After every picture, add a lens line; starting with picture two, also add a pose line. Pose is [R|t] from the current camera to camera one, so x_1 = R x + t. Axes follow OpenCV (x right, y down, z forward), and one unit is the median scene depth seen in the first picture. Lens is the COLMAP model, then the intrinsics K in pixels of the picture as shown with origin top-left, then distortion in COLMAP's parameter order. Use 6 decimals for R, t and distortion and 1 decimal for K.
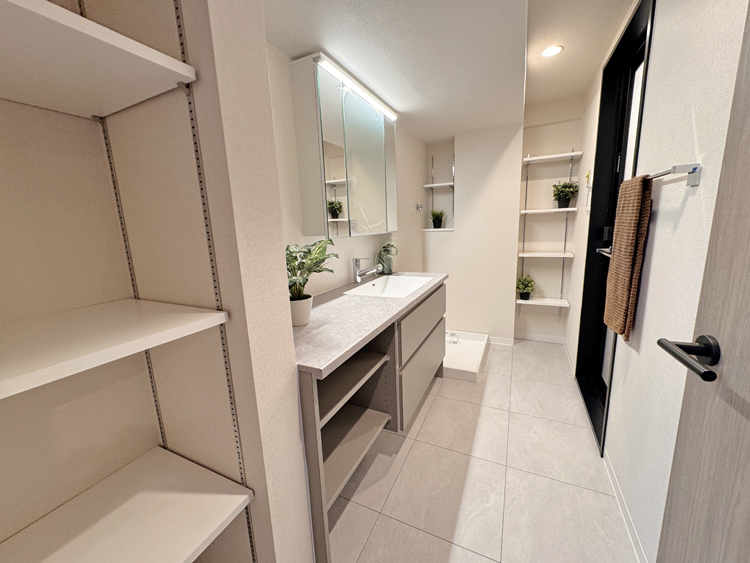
lens RADIAL K [[301.6, 0, 375.0], [0, 301.6, 281.5], [0, 0, 1]] dist [-0.000917, 0.000019]
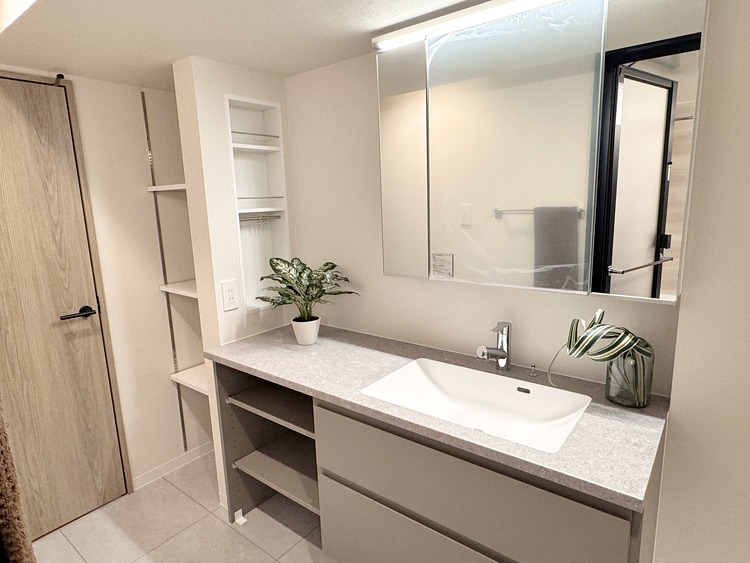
lens RADIAL K [[443.1, 0, 375.0], [0, 443.1, 281.5], [0, 0, 1]] dist [-0.001243, -0.000278]
pose [[-0.220595, 0.225968, -0.948829, 1.159928], [-0.139726, 0.955438, 0.260027, -0.520463], [0.965305, 0.189937, -0.179191, 1.483124]]
